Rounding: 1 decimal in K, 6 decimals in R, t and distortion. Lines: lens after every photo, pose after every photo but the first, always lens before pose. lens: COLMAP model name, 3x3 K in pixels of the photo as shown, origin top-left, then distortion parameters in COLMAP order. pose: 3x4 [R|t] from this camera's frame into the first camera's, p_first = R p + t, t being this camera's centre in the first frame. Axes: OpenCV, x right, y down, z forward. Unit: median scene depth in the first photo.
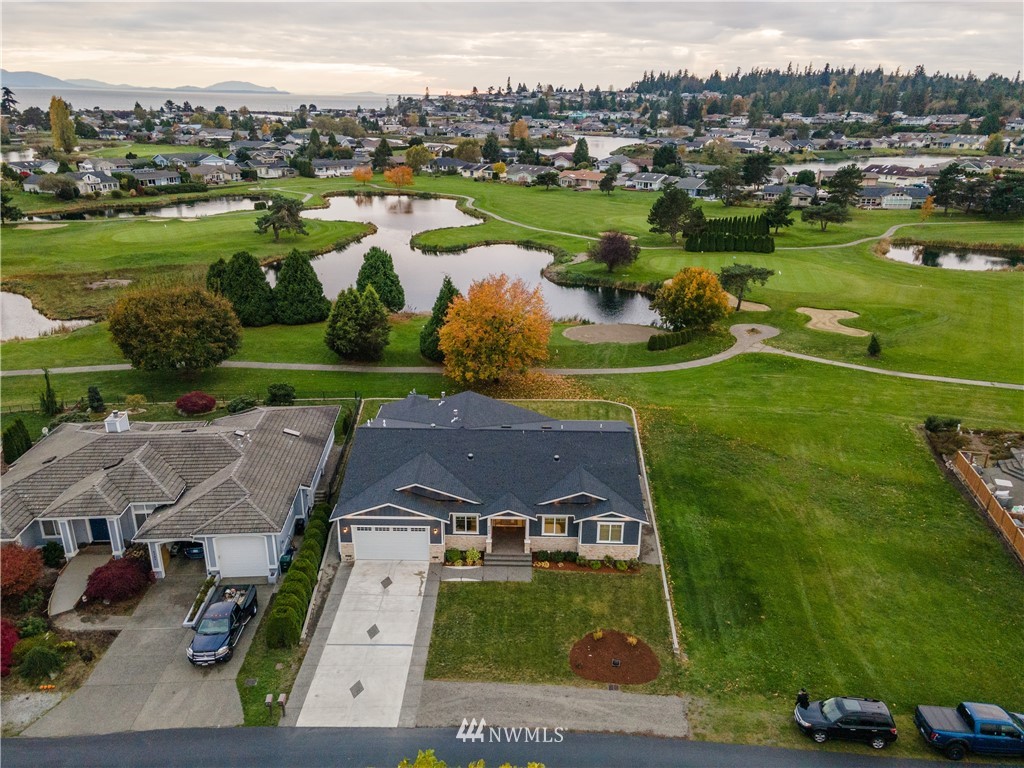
lens RADIAL K [[741.9, 0, 512.0], [0, 741.9, 384.0], [0, 0, 1]] dist [0.018687, 0.051212]
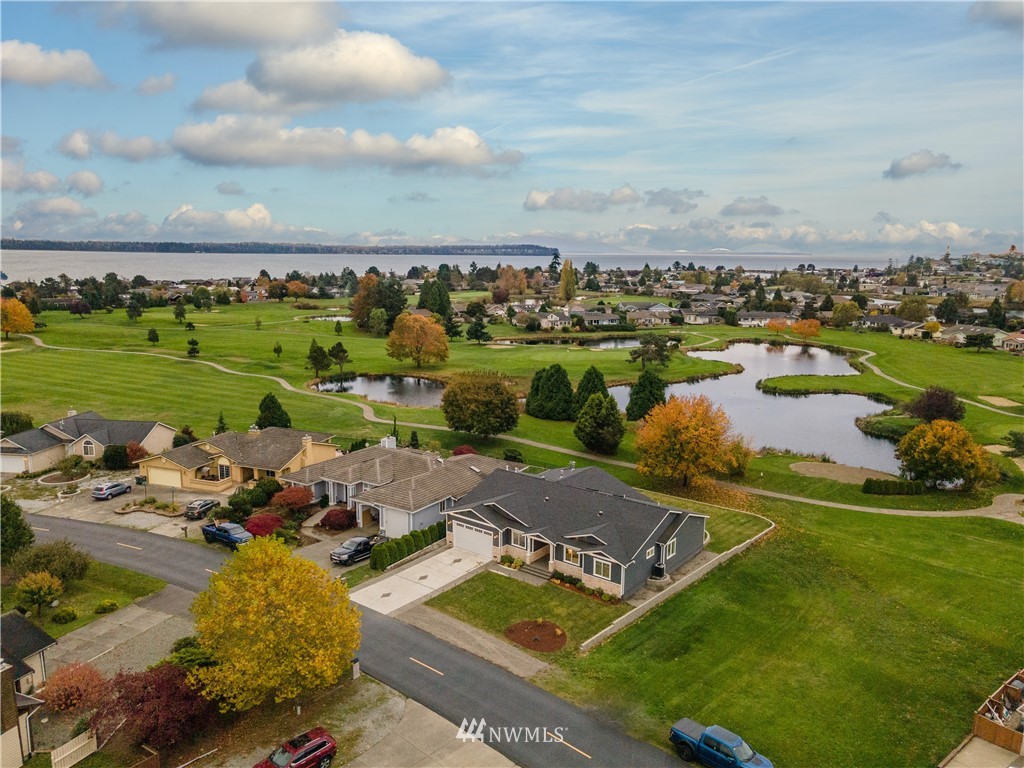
lens RADIAL K [[741.9, 0, 512.0], [0, 741.9, 384.0], [0, 0, 1]] dist [0.018687, 0.051212]
pose [[0.801444, 0.104726, -0.588830, 0.532074], [-0.218926, 0.967587, -0.125886, 0.061297], [0.556560, 0.229801, 0.798393, -0.146121]]
